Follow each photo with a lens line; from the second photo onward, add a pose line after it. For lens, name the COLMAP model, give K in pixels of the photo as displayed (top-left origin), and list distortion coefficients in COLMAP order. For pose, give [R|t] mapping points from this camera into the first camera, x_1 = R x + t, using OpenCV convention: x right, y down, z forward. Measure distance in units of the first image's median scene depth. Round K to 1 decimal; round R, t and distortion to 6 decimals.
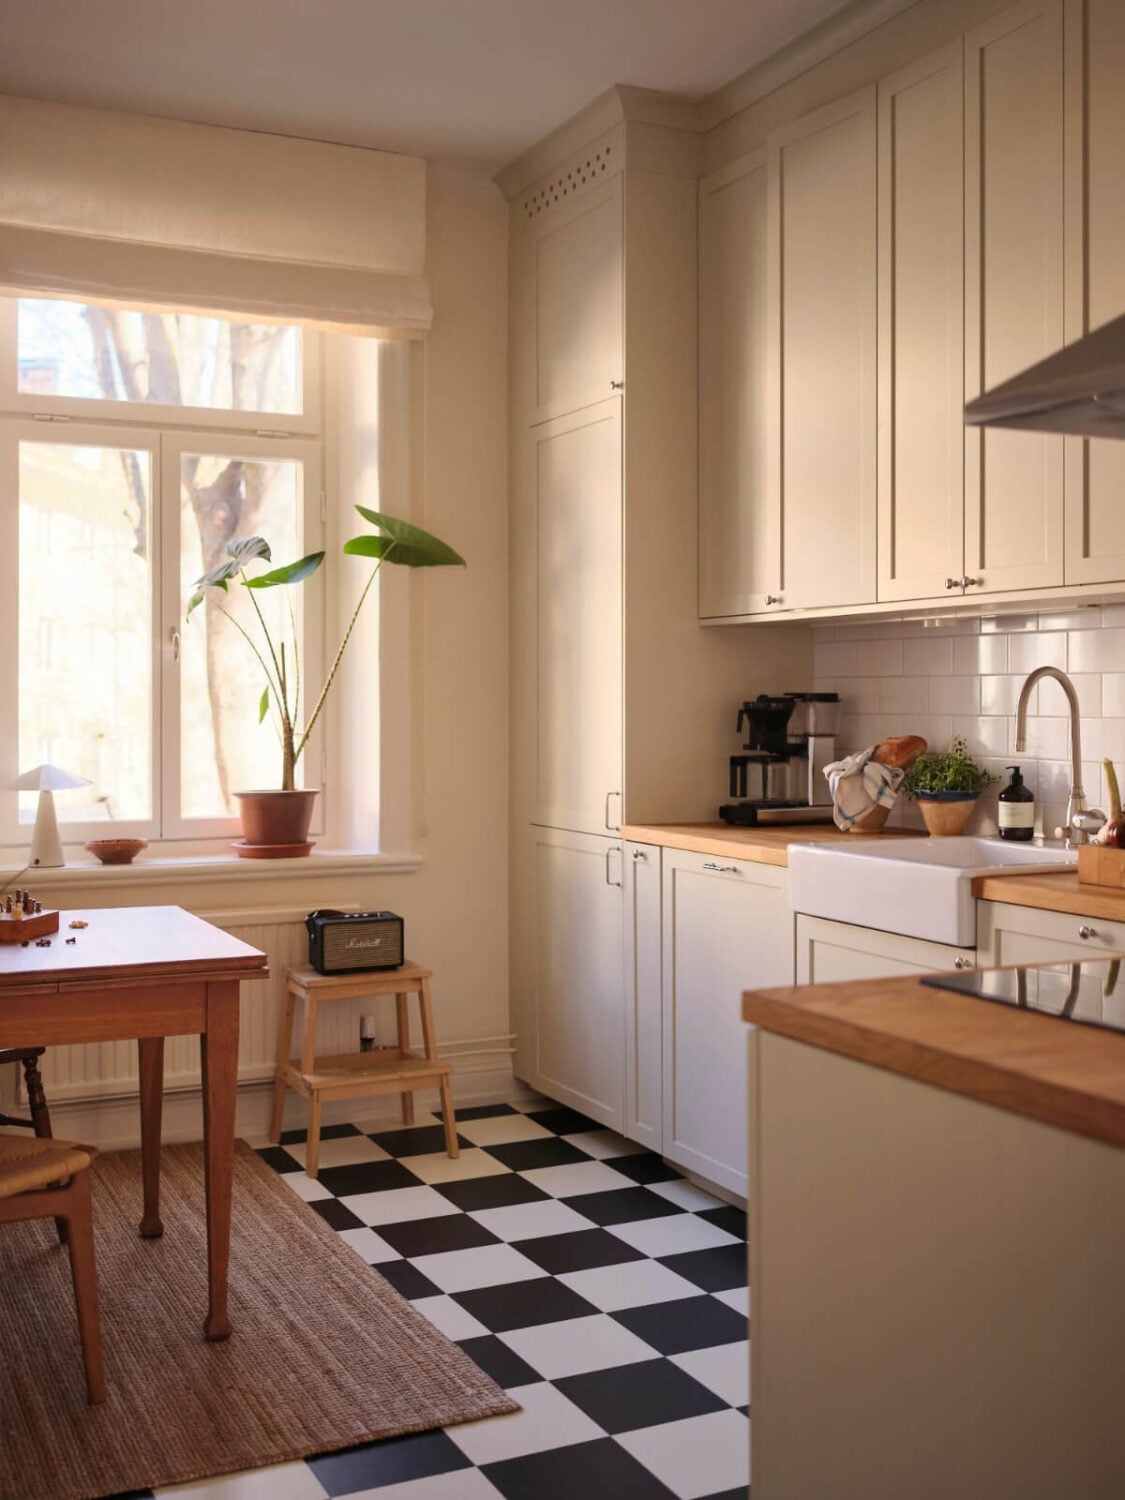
lens RADIAL K [[1616.8, 0, 643.7], [0, 1616.8, 721.3], [0, 0, 1]] dist [0.009479, 0.000000]
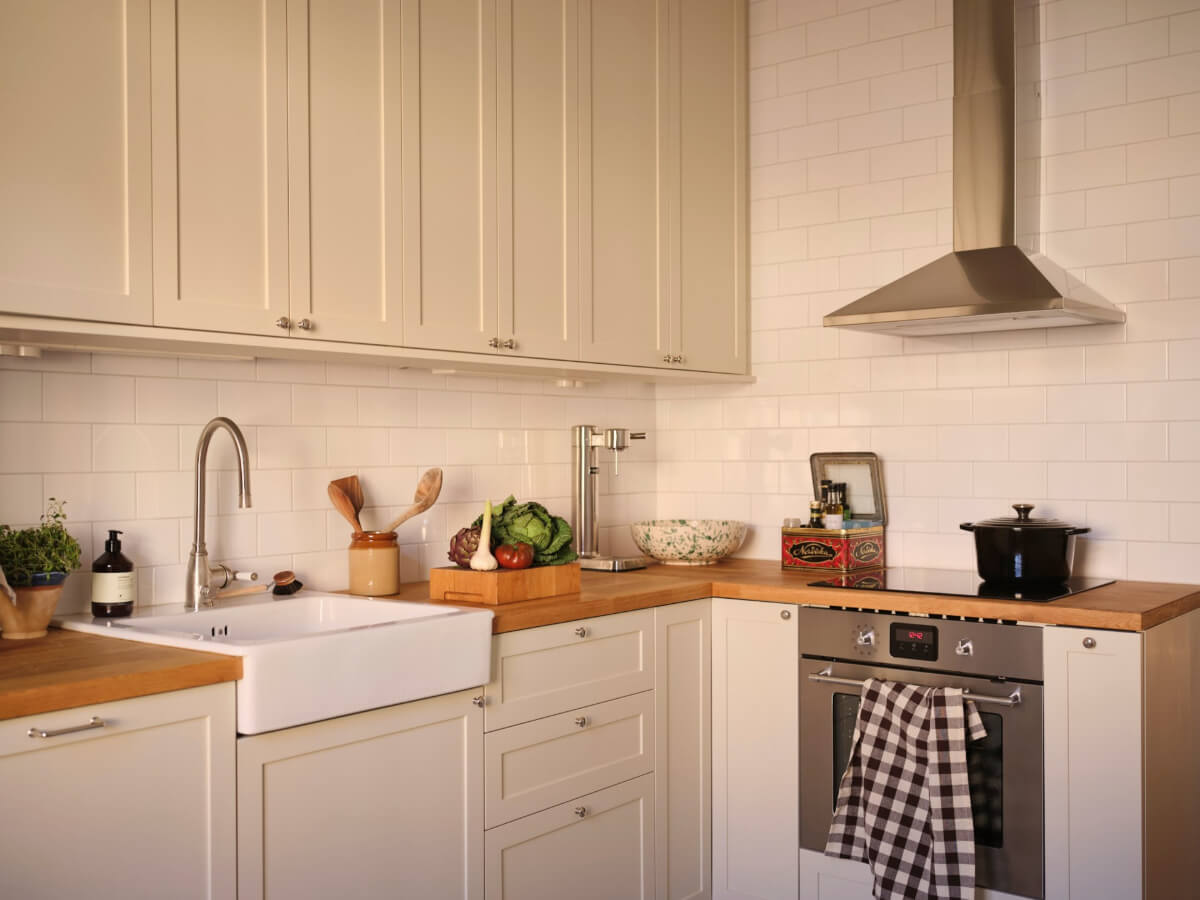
lens RADIAL K [[1258.2, 0, 606.7], [0, 1258.2, 456.3], [0, 0, 1]] dist [0.040131, 0.000000]
pose [[-0.409478, -0.004126, 0.912311, -0.424655], [0.013608, 0.999851, 0.010630, -0.012841], [-0.912218, 0.016767, -0.409361, 0.910434]]
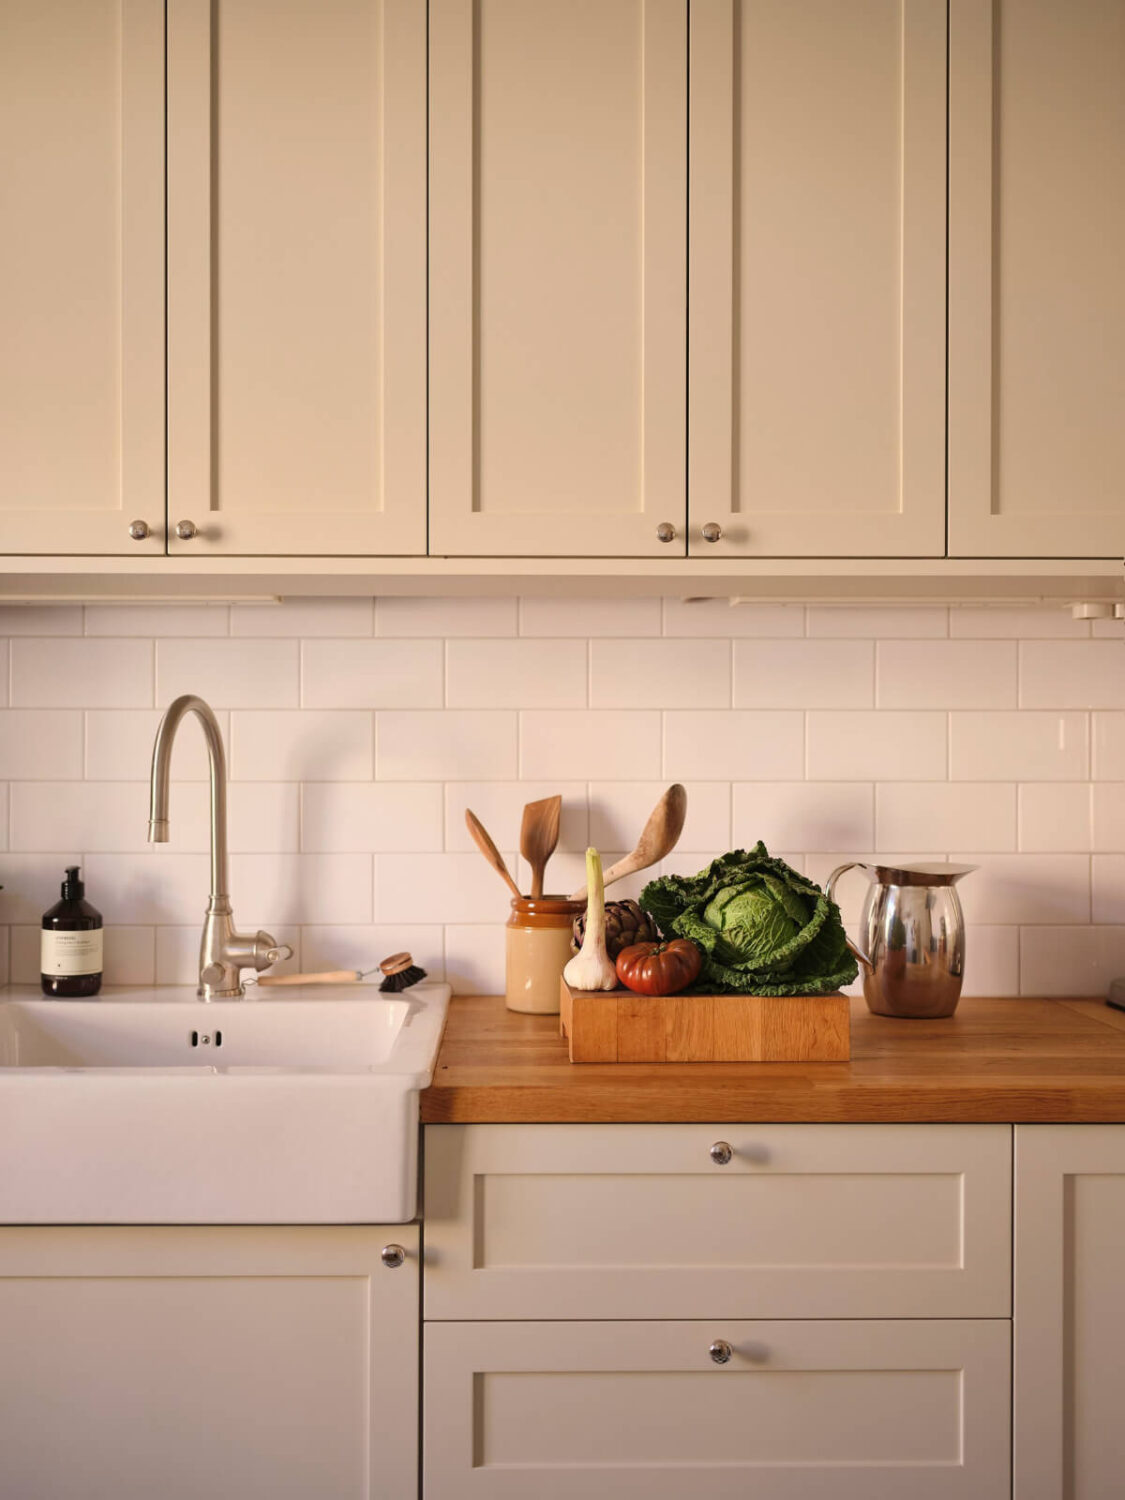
lens RADIAL K [[1635.7, 0, 553.2], [0, 1635.7, 763.0], [0, 0, 1]] dist [0.038163, 0.000000]
pose [[0.454162, -0.003322, 0.890913, -0.183232], [0.008217, 0.999966, -0.000460, -0.006285], [-0.890881, 0.007530, 0.454174, 0.514409]]
